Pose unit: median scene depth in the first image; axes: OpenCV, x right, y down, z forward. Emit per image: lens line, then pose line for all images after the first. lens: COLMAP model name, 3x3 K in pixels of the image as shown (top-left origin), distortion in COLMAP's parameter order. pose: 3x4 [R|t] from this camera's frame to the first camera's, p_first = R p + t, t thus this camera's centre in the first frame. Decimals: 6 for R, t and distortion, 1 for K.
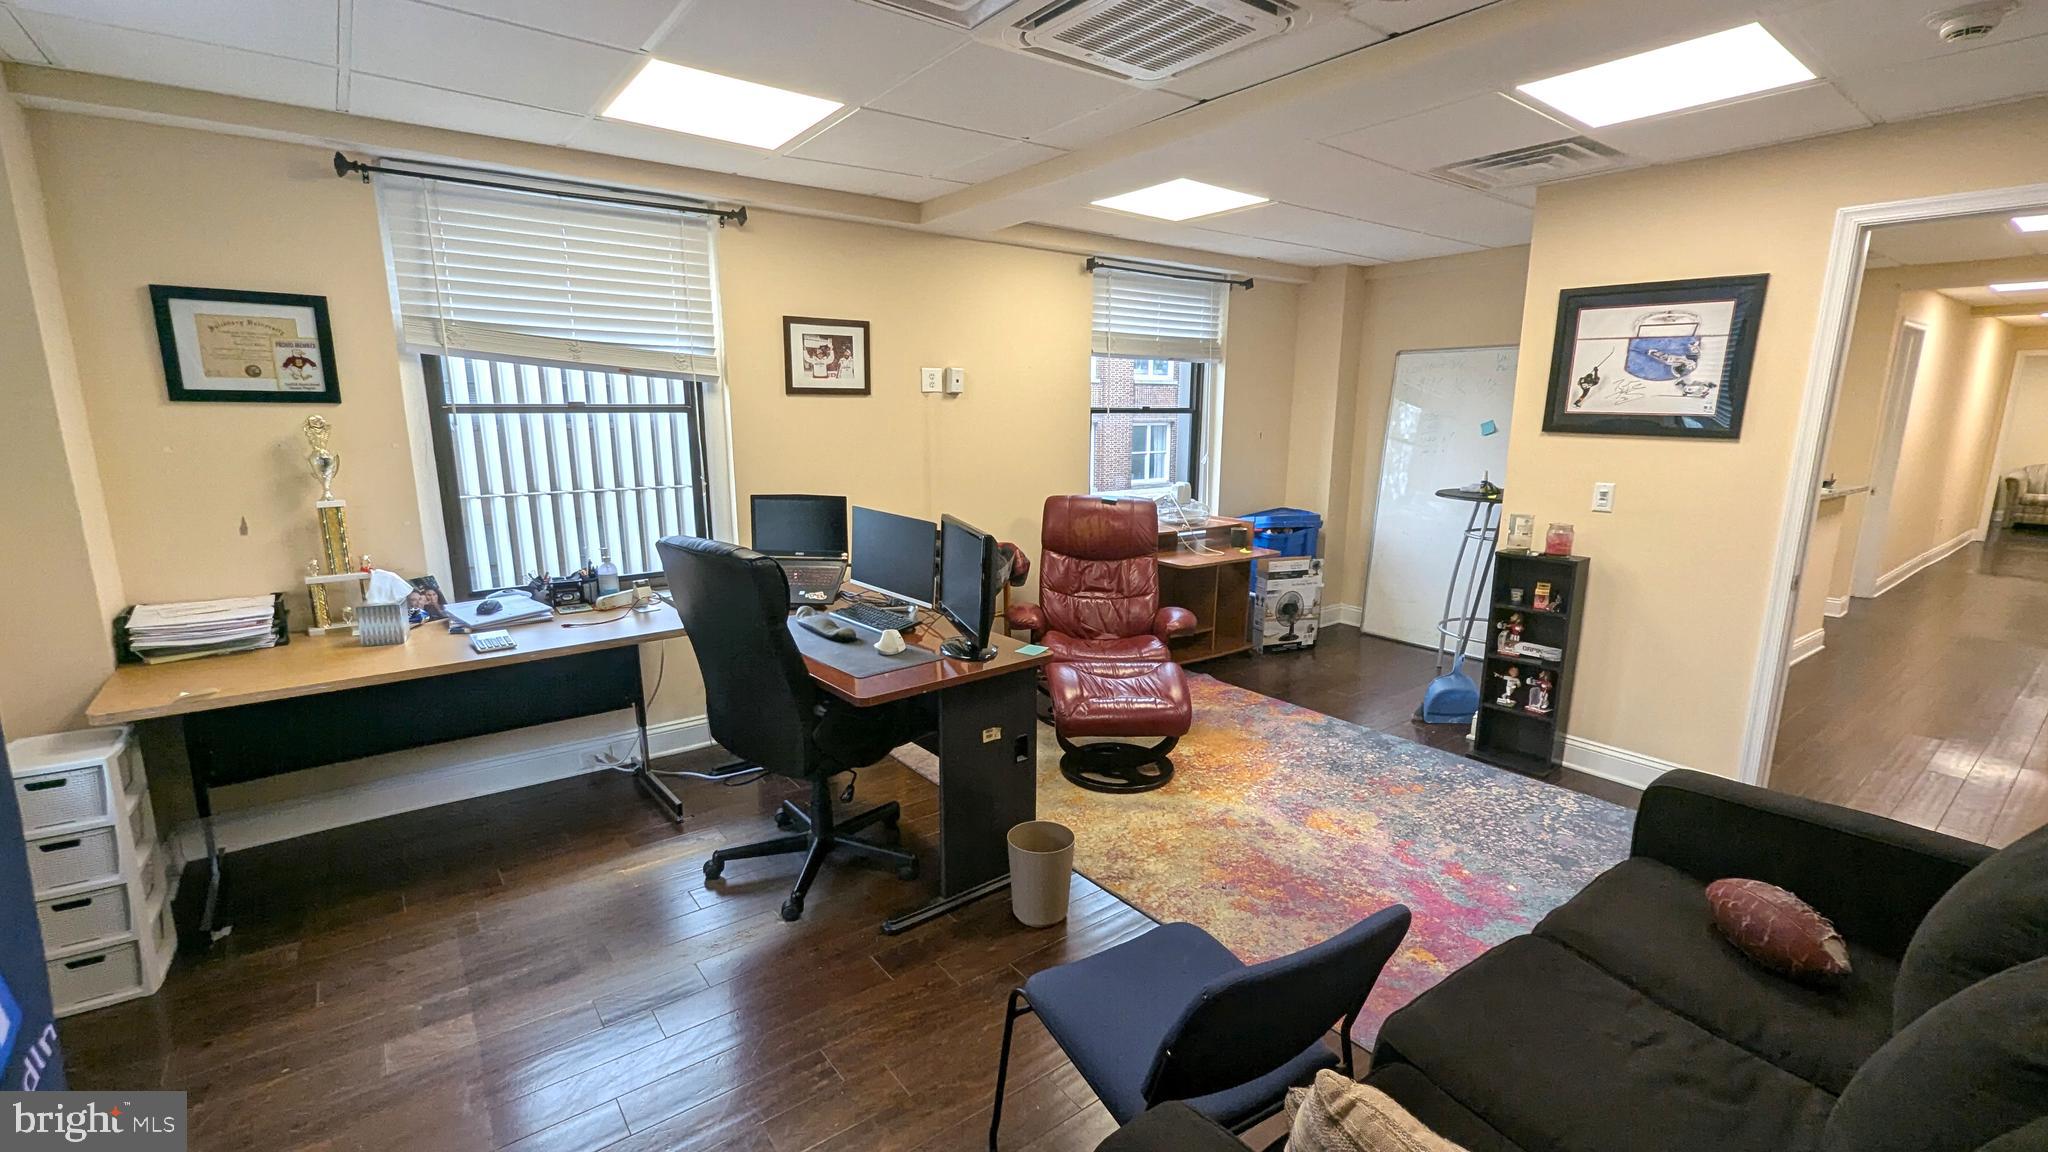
lens RADIAL K [[879.4, 0, 1035.9], [0, 879.4, 578.2], [0, 0, 1]] dist [0.002242, -0.001400]
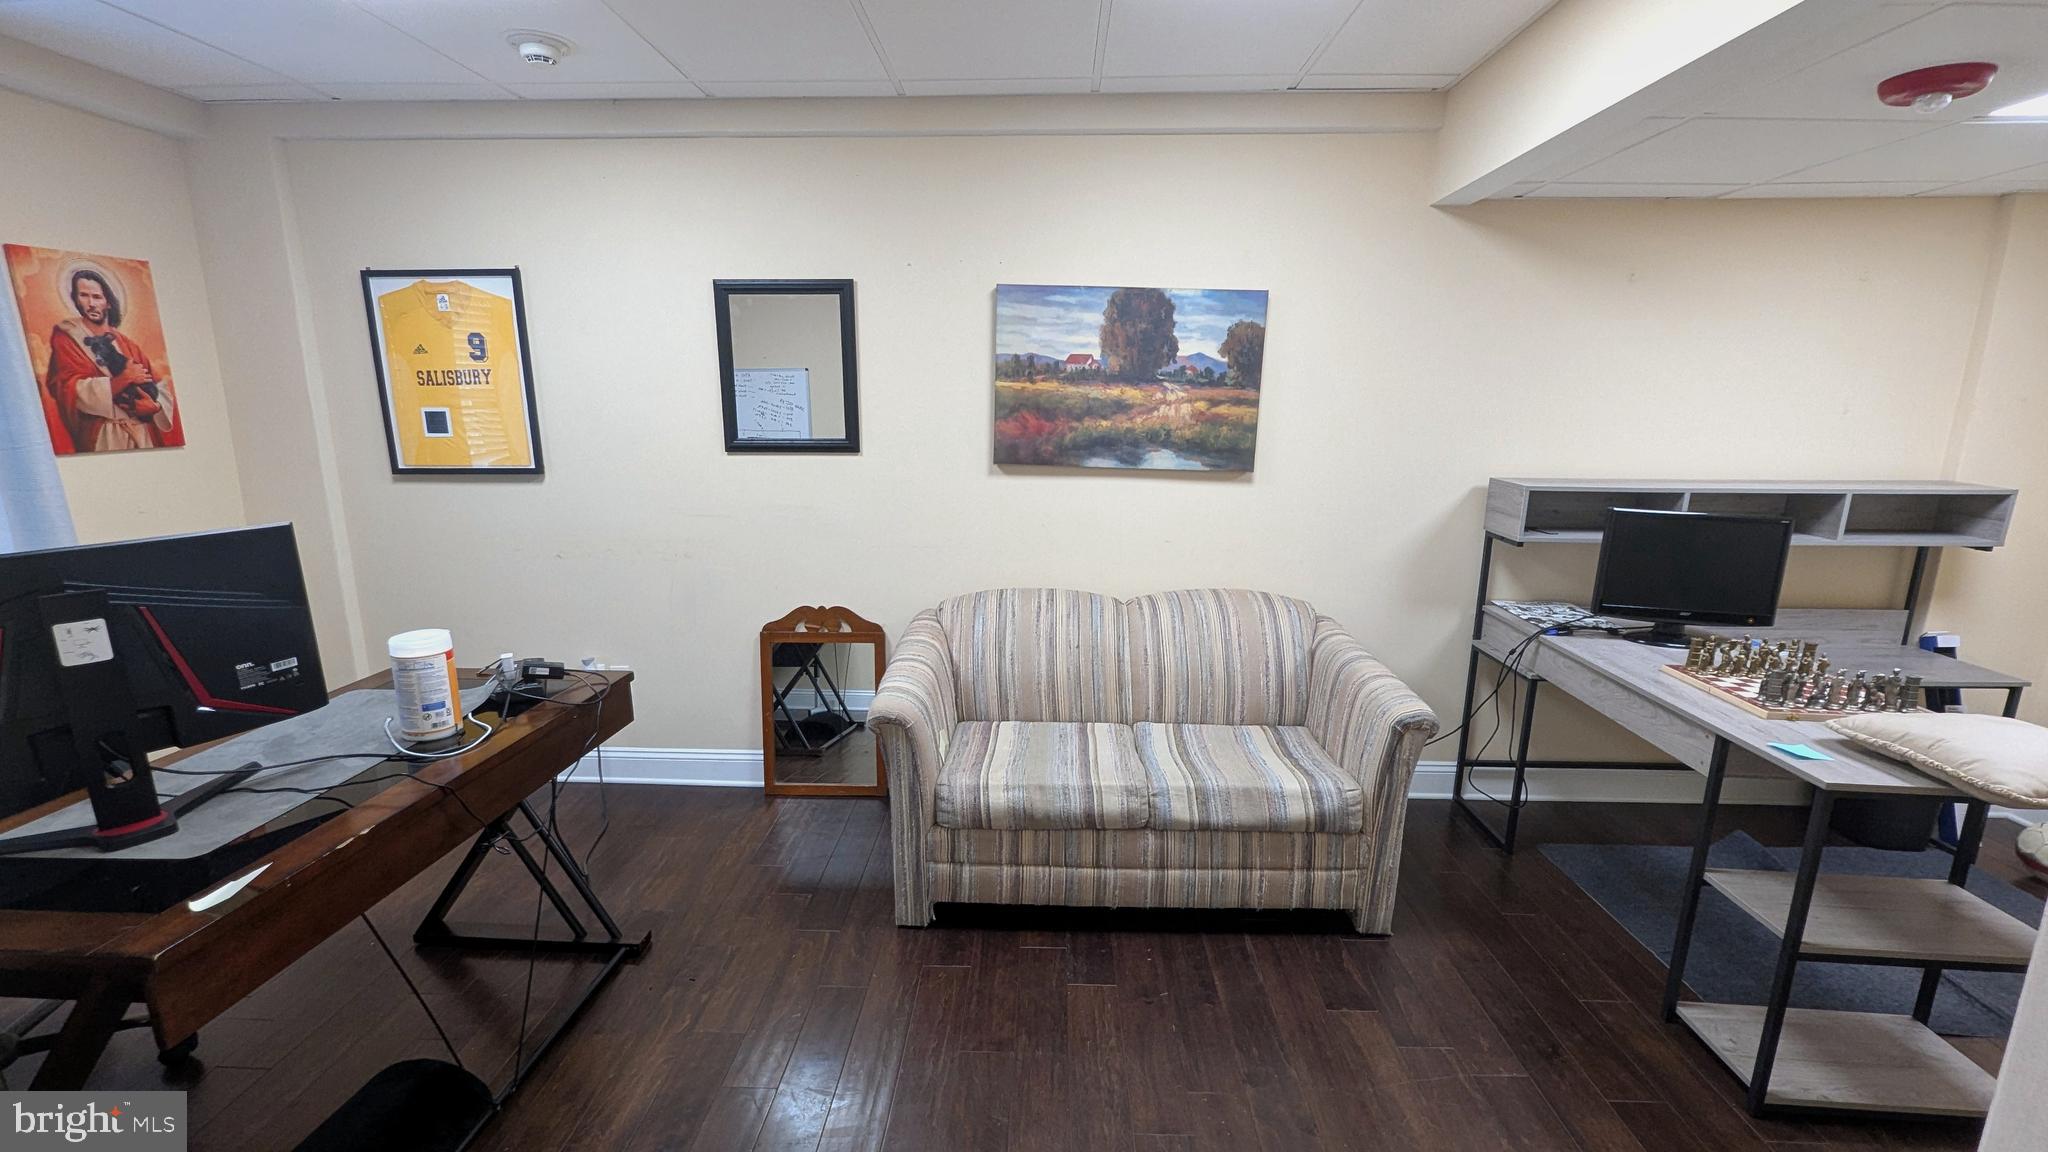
lens RADIAL K [[879.4, 0, 1023.1], [0, 879.4, 585.5], [0, 0, 1]] dist [0.002242, -0.001400]
pose [[0.640266, -0.166461, 0.749900, 3.166630], [0.156478, 0.984032, 0.084832, -0.504243], [-0.752046, 0.063028, 0.656090, 2.712457]]
